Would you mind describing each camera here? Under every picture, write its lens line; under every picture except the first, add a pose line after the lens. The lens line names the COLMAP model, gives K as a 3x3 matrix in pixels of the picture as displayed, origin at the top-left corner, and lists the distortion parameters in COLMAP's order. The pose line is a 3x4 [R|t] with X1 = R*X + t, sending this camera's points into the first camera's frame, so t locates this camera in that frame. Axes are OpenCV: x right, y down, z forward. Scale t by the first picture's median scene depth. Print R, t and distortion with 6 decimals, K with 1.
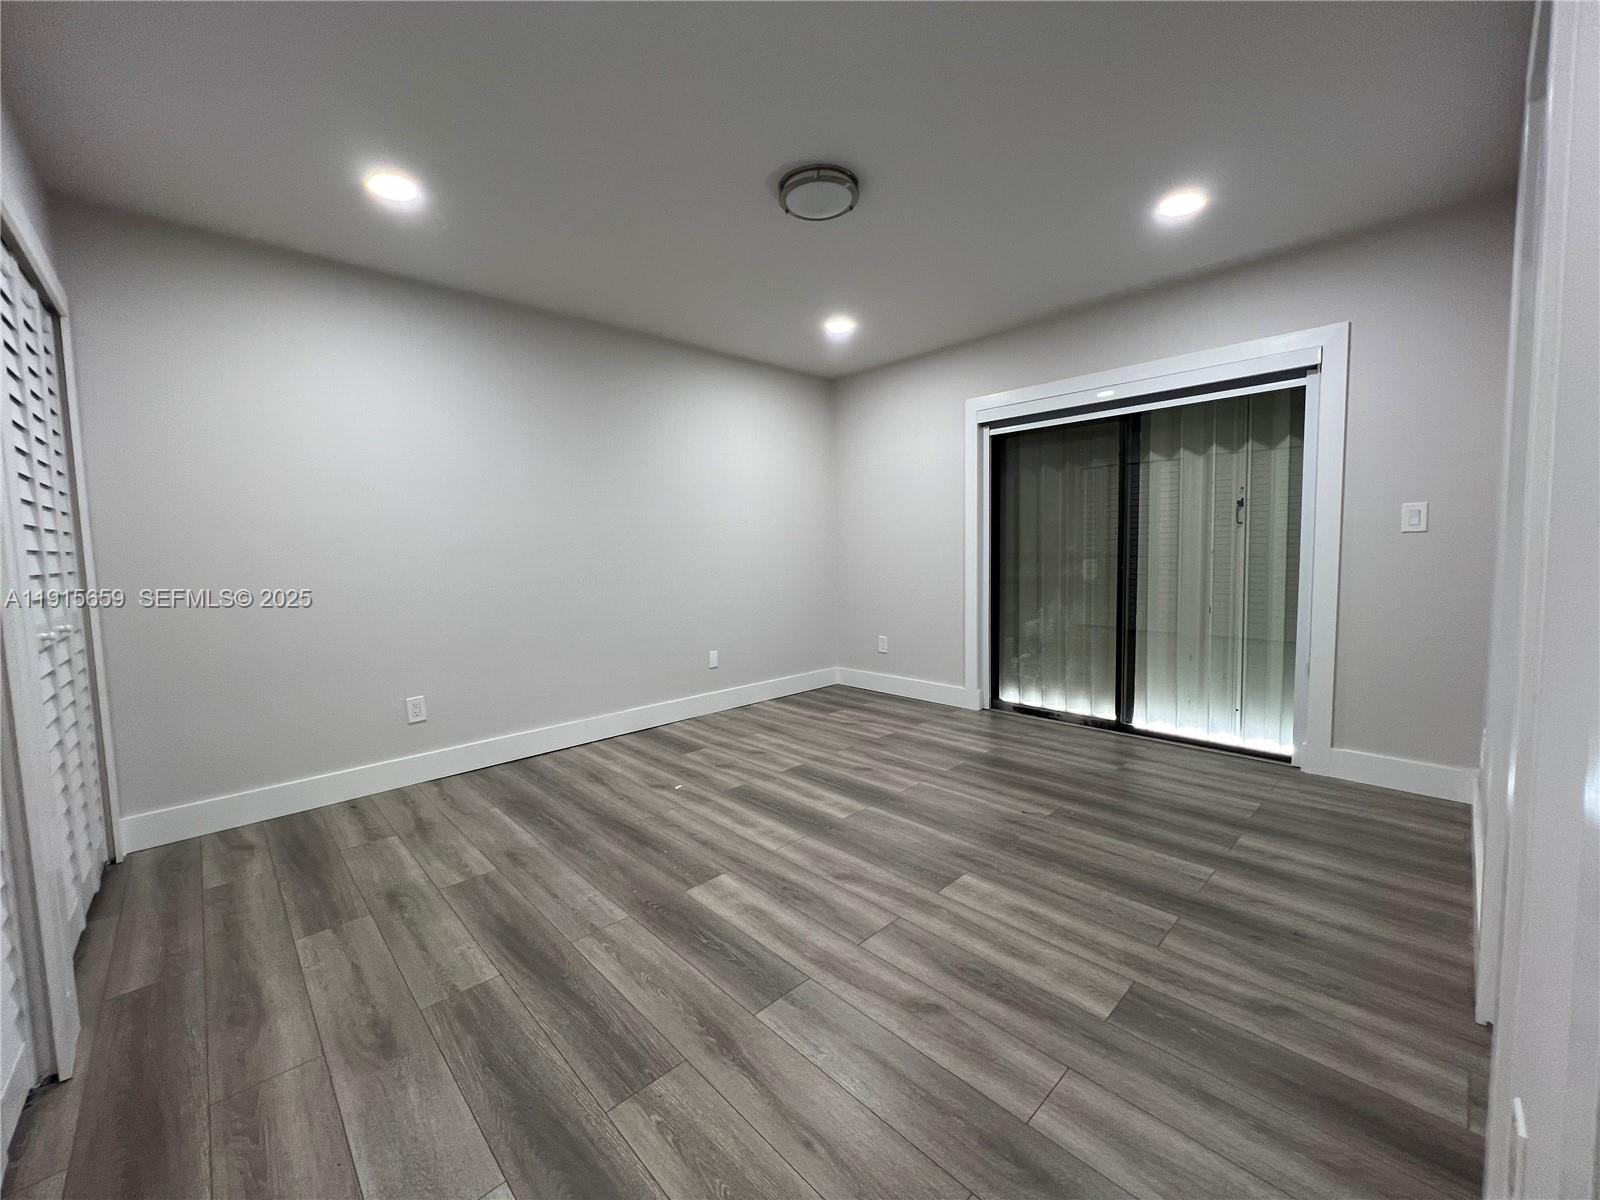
lens RADIAL K [[637.2, 0, 794.4], [0, 637.2, 593.9], [0, 0, 1]] dist [-0.002064, 0.000335]
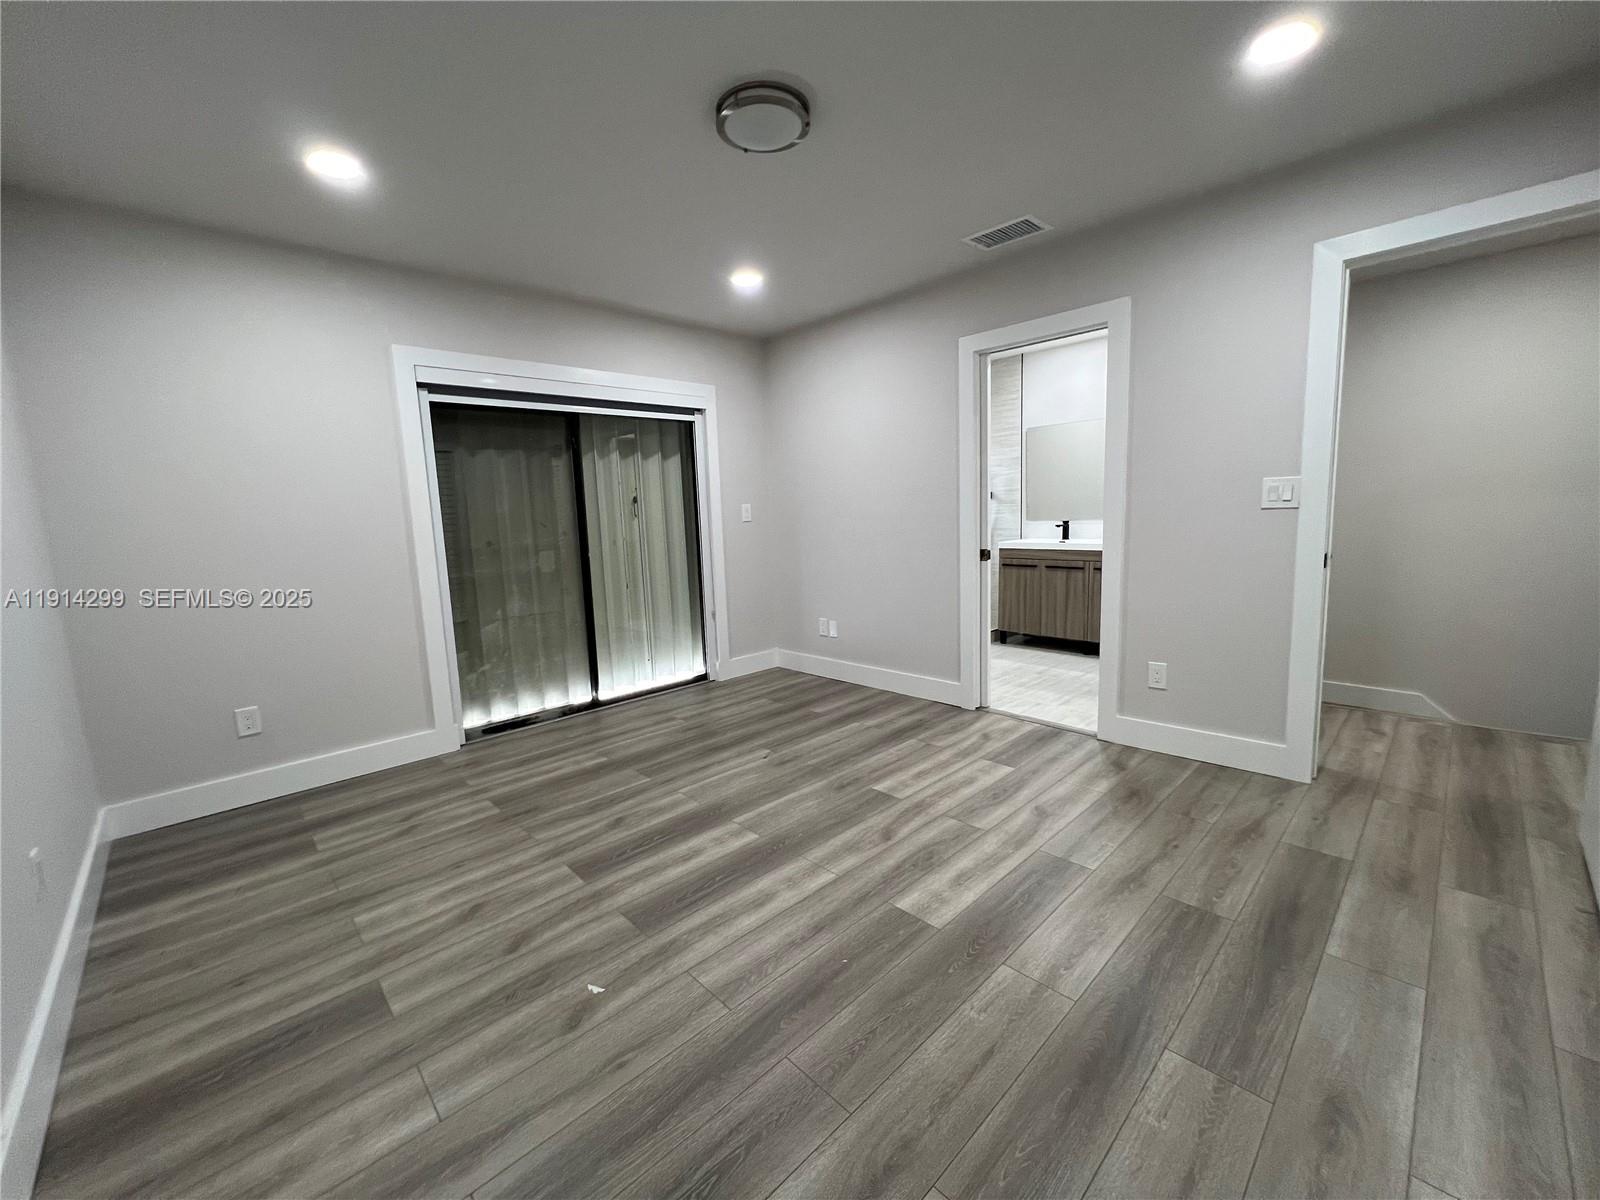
lens RADIAL K [[637.2, 0, 794.4], [0, 637.2, 593.9], [0, 0, 1]] dist [-0.002064, 0.000335]
pose [[0.002632, -0.107513, 0.994200, -0.712252], [0.112234, 0.987954, 0.106541, -0.068753], [-0.993678, 0.111303, 0.014667, 0.821346]]
